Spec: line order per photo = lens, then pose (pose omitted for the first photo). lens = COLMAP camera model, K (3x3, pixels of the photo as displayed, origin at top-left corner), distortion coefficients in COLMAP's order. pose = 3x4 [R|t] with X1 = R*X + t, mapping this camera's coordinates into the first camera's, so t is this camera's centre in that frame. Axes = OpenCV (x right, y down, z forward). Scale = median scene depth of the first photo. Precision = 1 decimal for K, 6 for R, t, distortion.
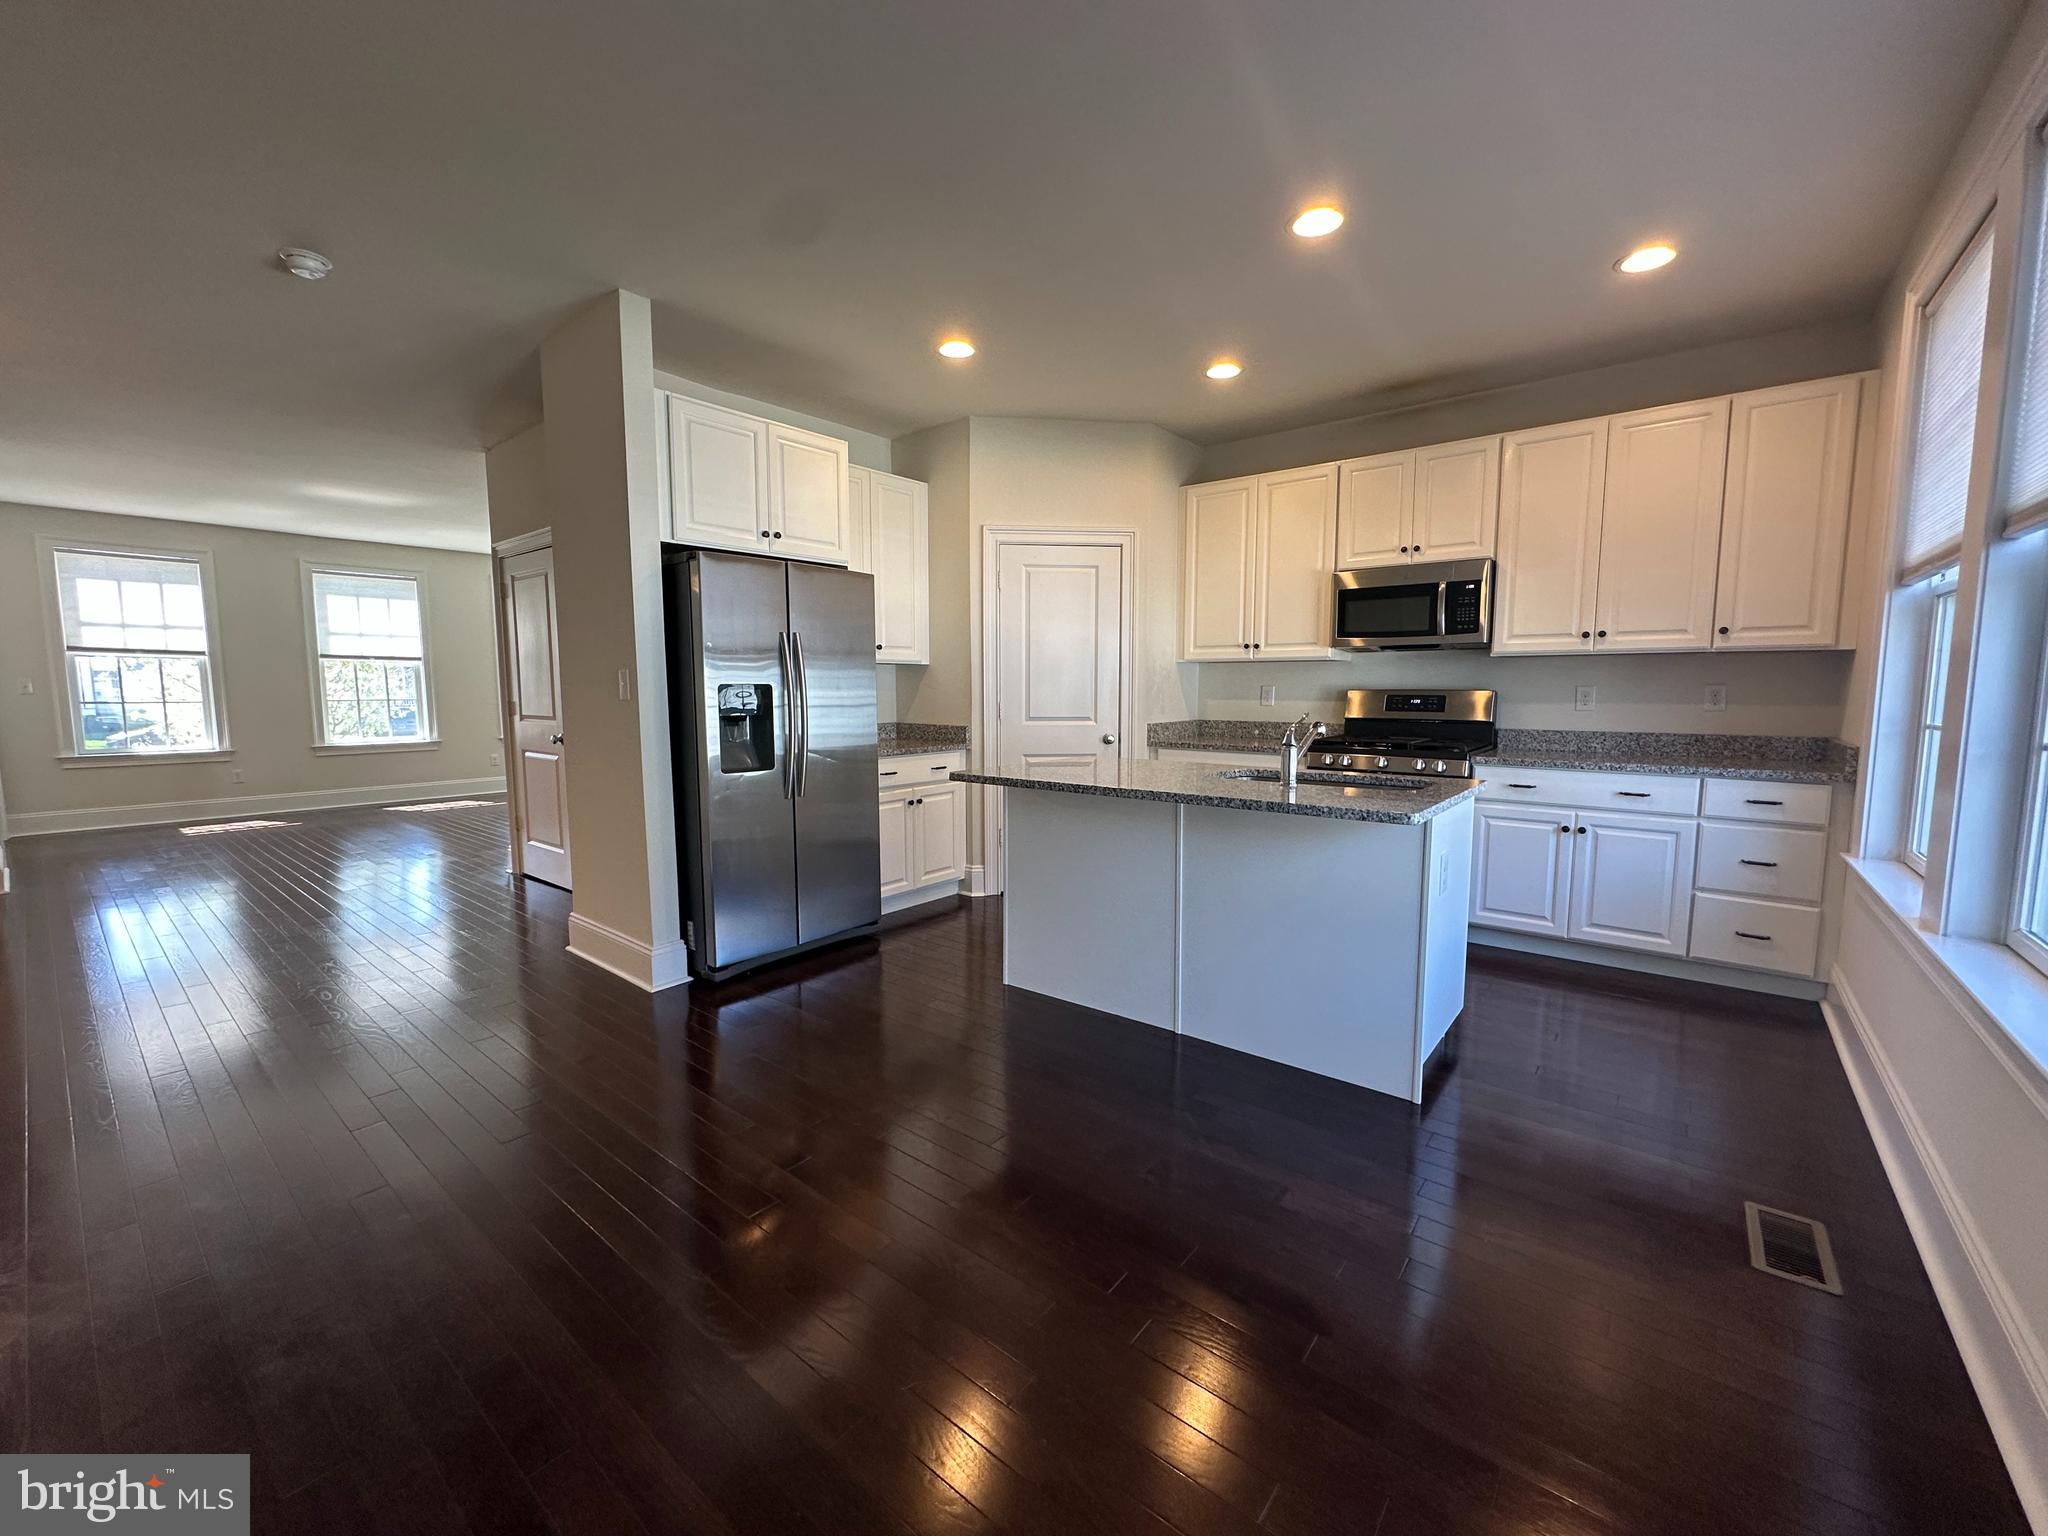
lens RADIAL K [[827.7, 0, 1011.8], [0, 827.7, 757.8], [0, 0, 1]] dist [-0.002254, -0.000342]
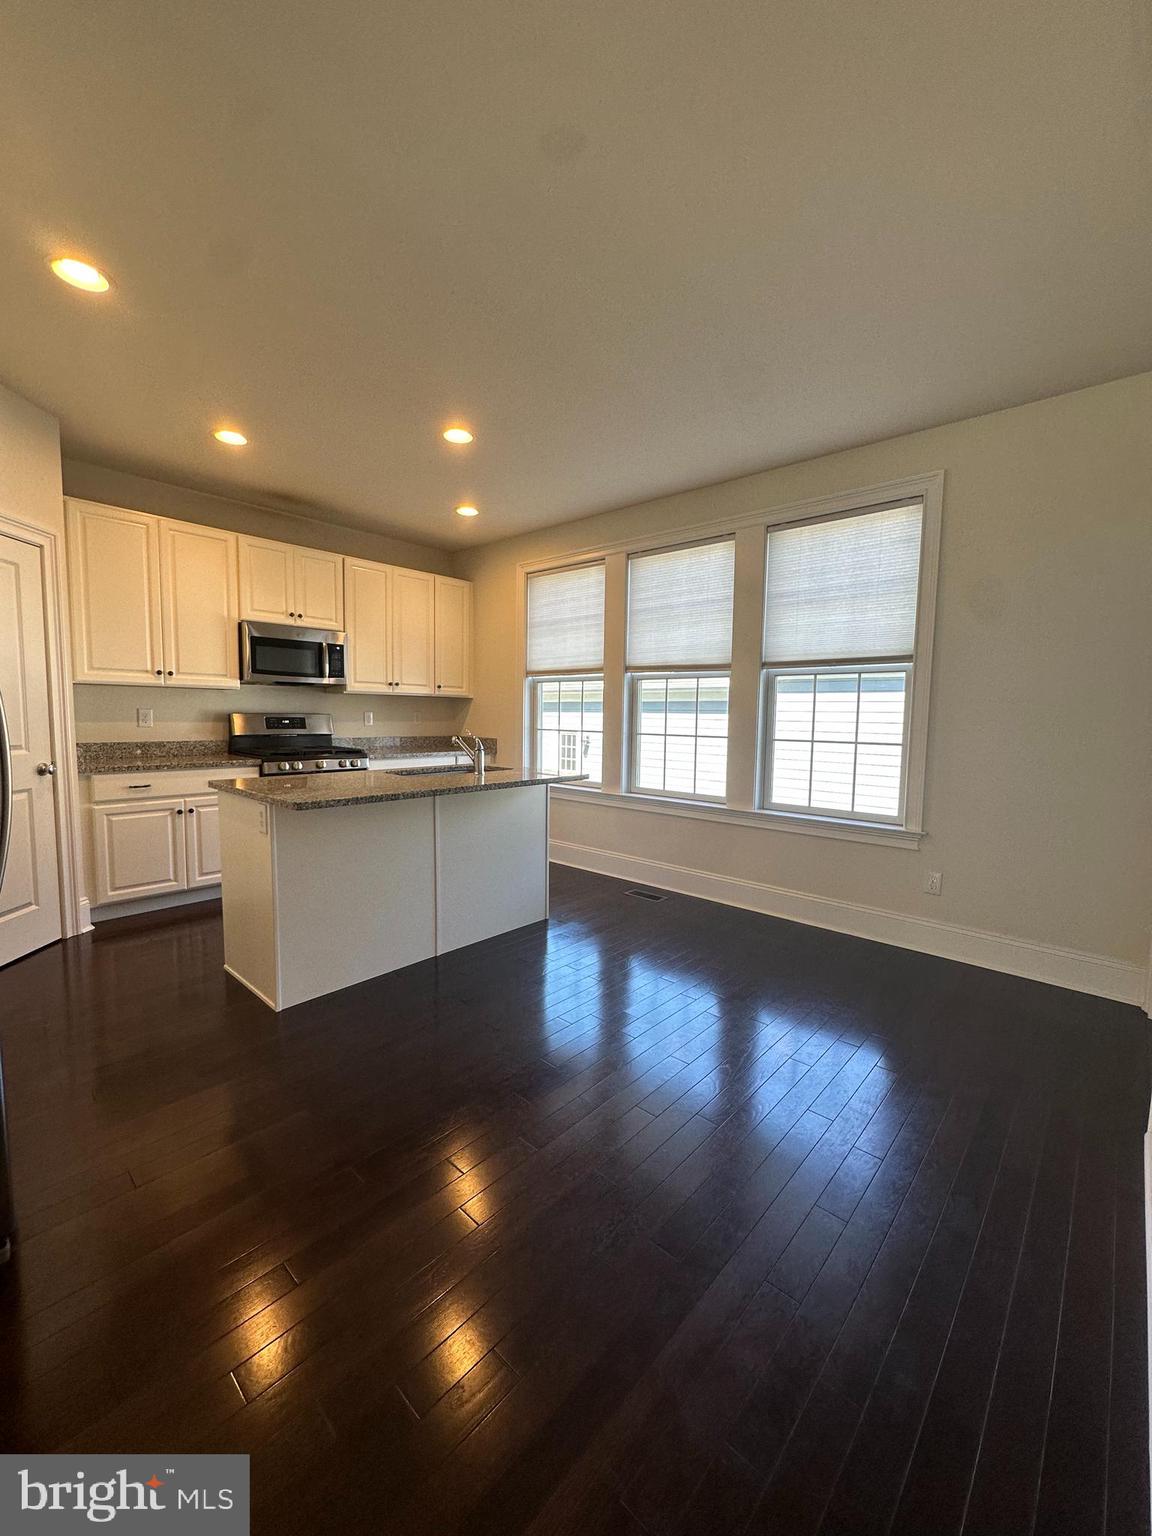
lens RADIAL K [[614.6, 0, 576.0], [0, 614.6, 768.0], [0, 0, 1]] dist [-0.006904, -0.000204]
pose [[0.045600, -0.085023, 0.995335, -0.542666], [0.072820, 0.994004, 0.081573, -0.039422], [-0.996302, 0.068760, 0.051518, 0.457403]]
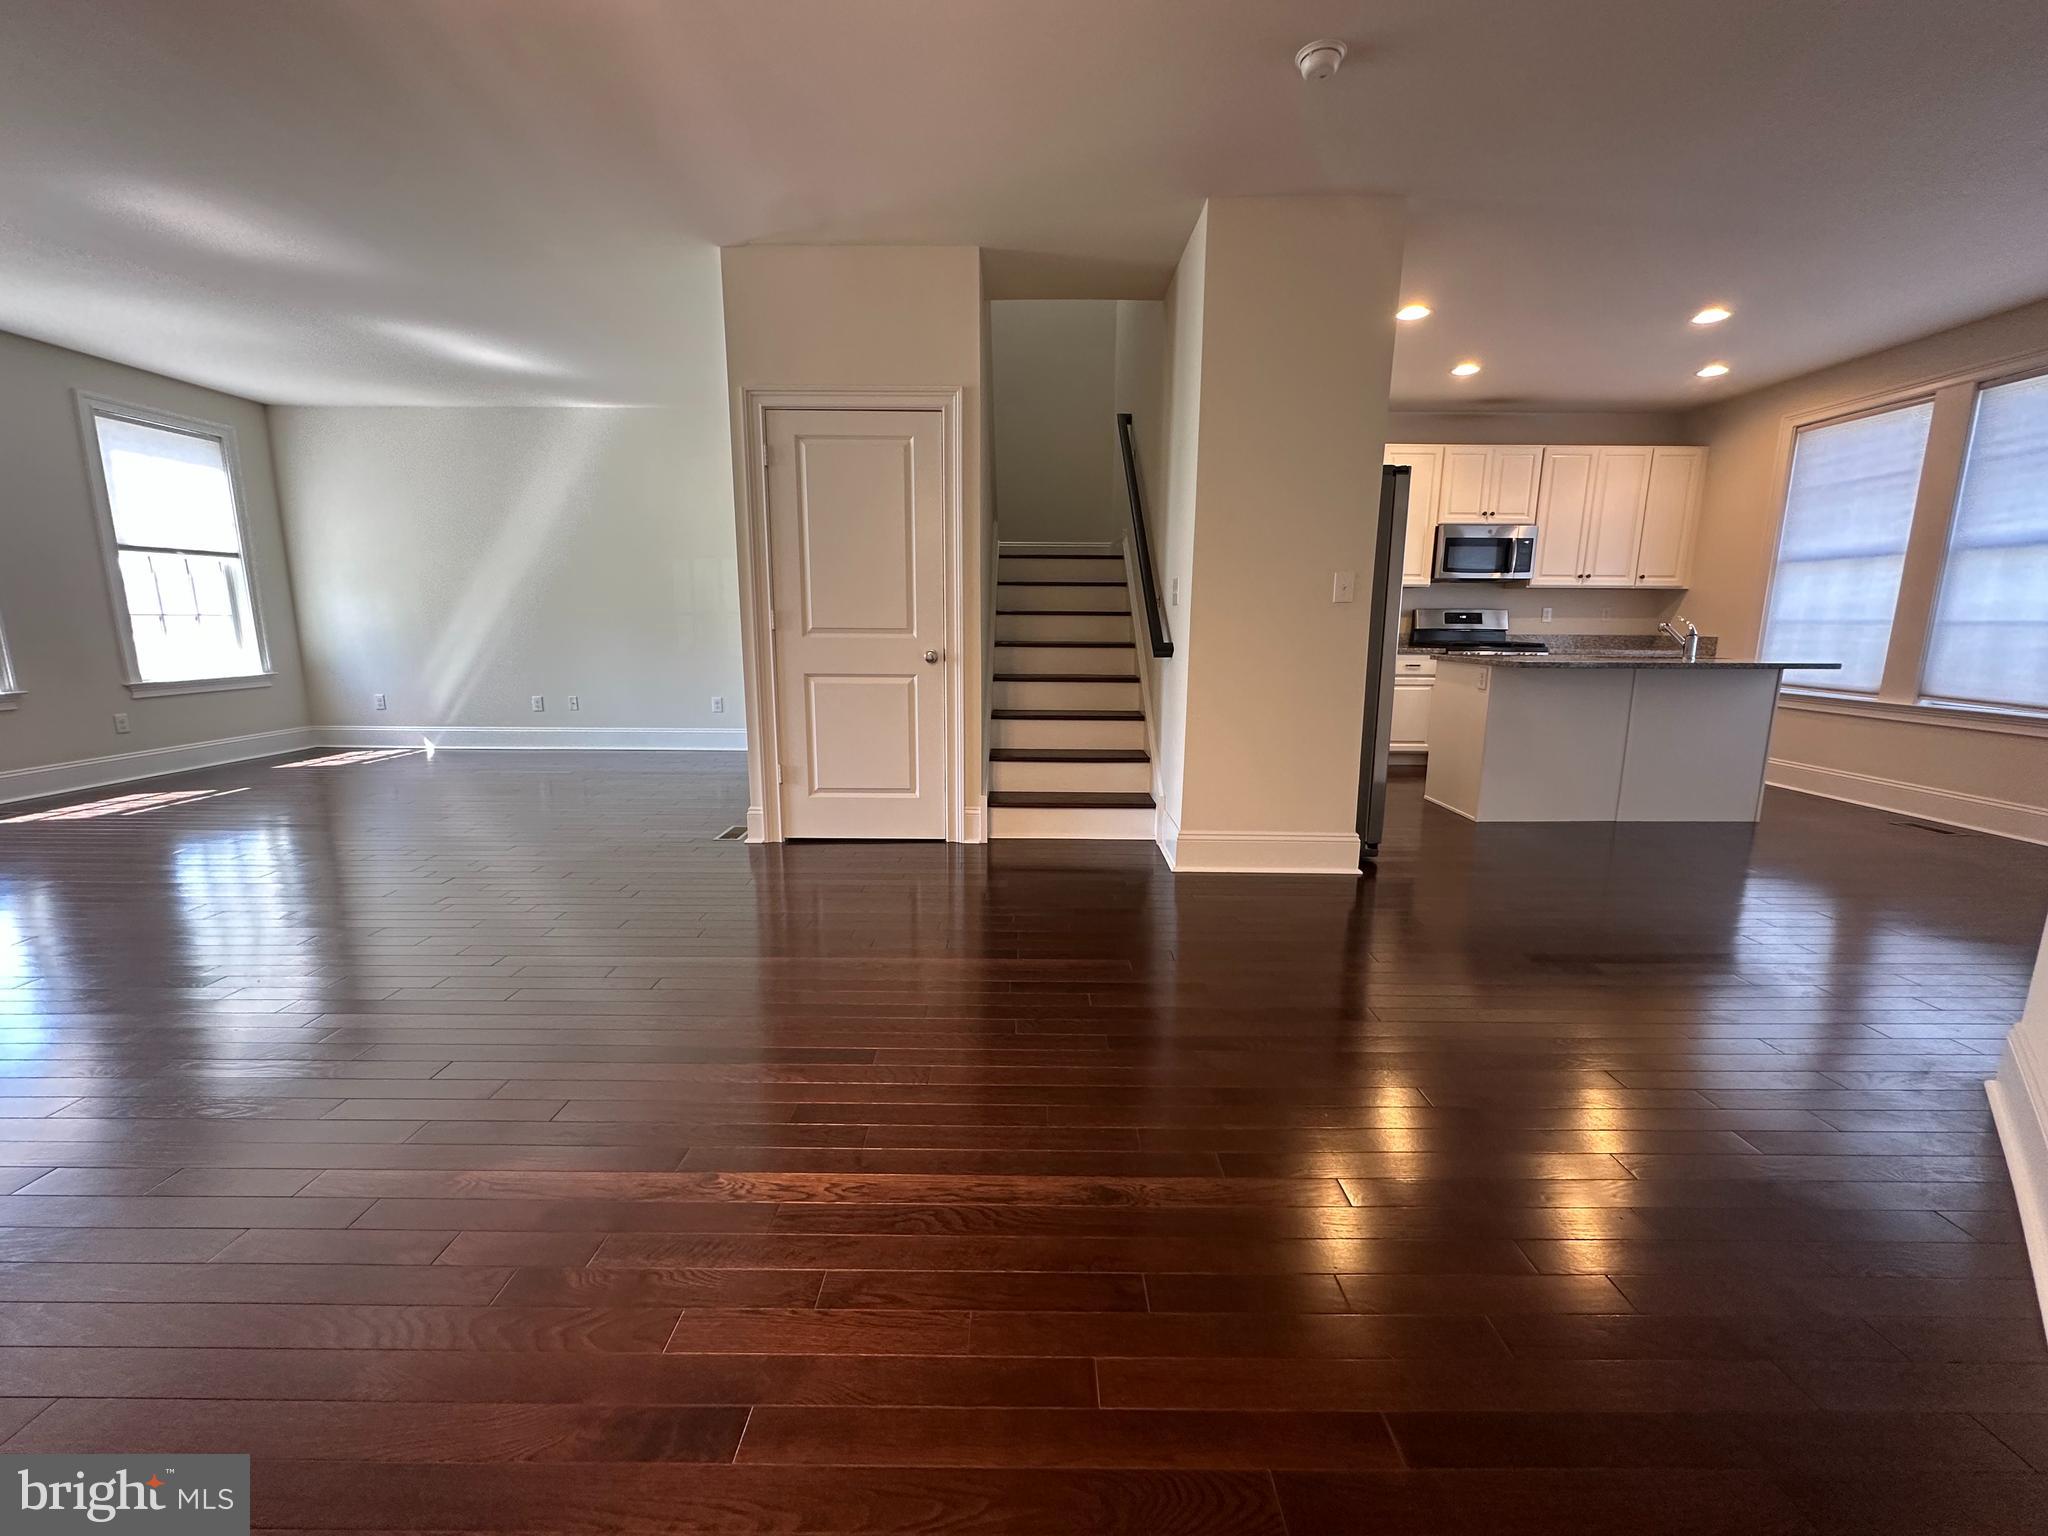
lens RADIAL K [[819.5, 0, 1021.7], [0, 819.5, 769.2], [0, 0, 1]] dist [-0.006904, -0.000204]
pose [[0.771930, -0.108737, 0.626339, -1.093409], [0.049676, 0.992568, 0.111094, 0.001183], [-0.633764, -0.054643, 0.771594, 0.348918]]
